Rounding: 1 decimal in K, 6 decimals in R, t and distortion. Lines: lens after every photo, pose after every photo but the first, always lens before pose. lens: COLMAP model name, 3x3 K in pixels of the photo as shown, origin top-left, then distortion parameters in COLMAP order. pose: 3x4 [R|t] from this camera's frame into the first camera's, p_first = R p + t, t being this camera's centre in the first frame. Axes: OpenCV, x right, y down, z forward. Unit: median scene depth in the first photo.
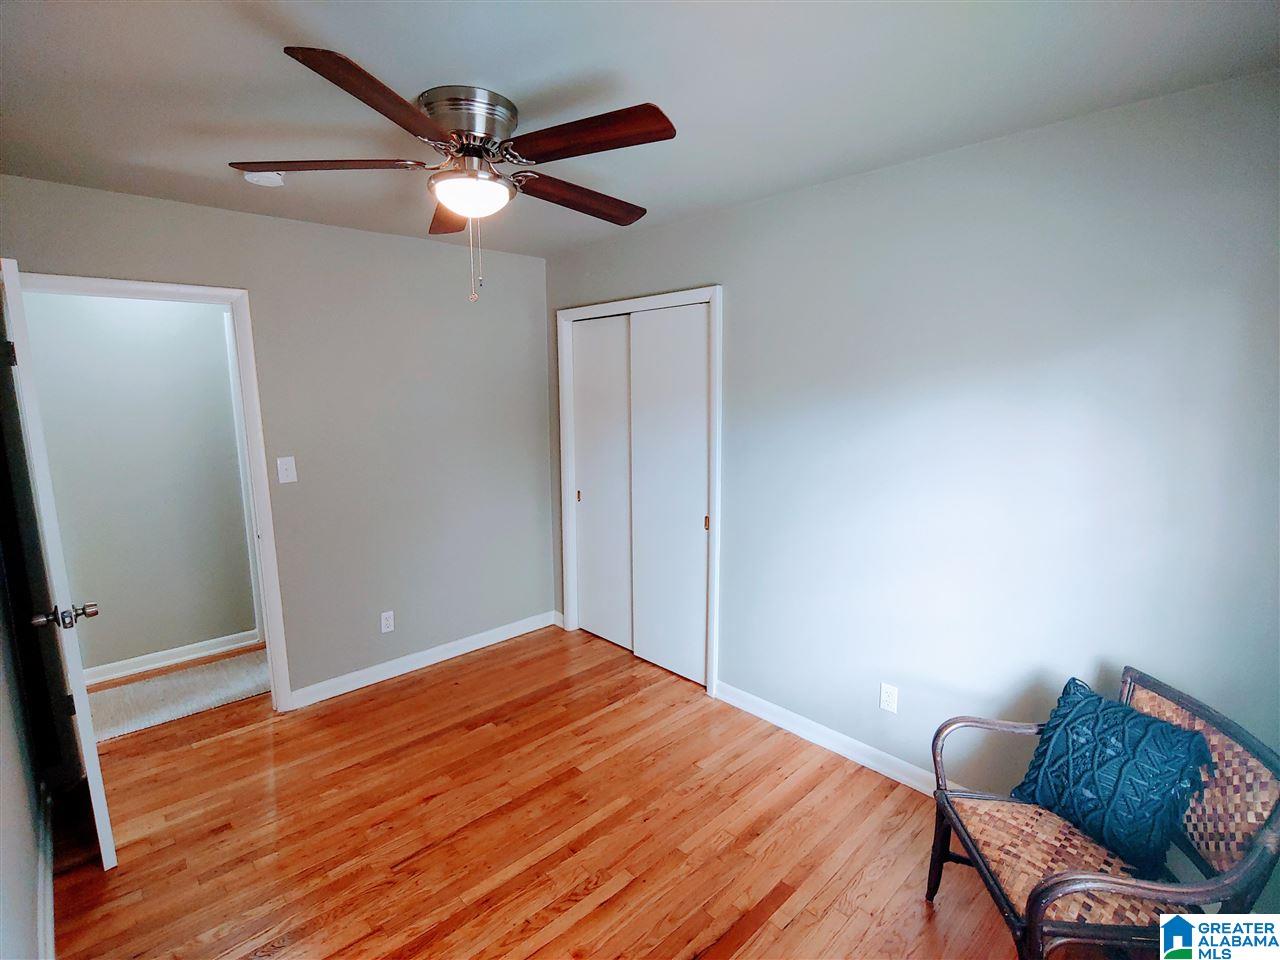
lens RADIAL K [[607.6, 0, 644.9], [0, 607.6, 481.2], [0, 0, 1]] dist [-0.015806, -0.000042]
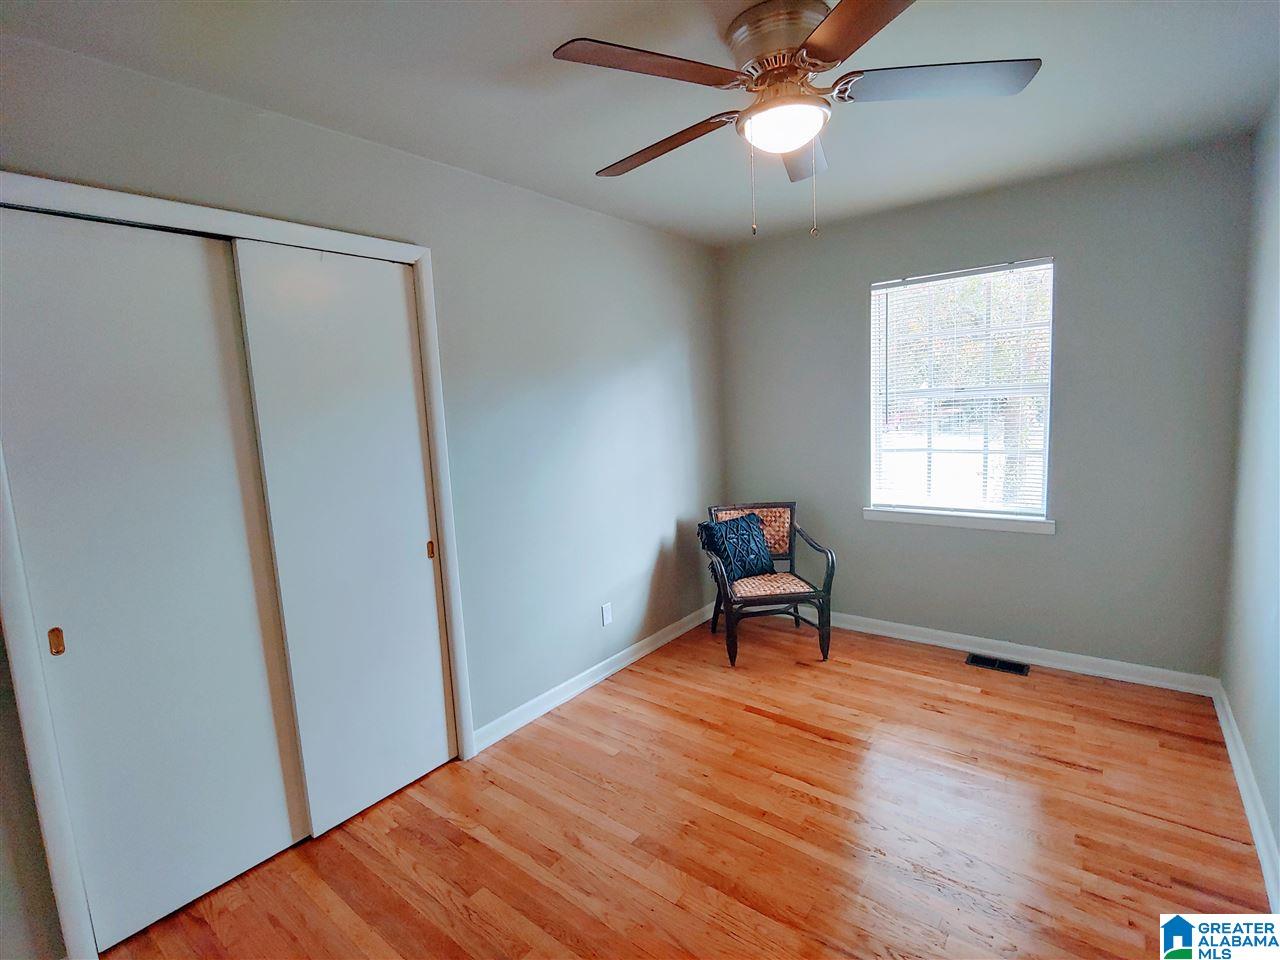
lens RADIAL K [[607.6, 0, 644.9], [0, 607.6, 481.2], [0, 0, 1]] dist [-0.015806, -0.000042]
pose [[-0.148141, -0.113231, 0.982463, -0.836162], [0.203667, 0.968637, 0.142348, -0.086434], [-0.967767, 0.221183, -0.120433, 0.984441]]
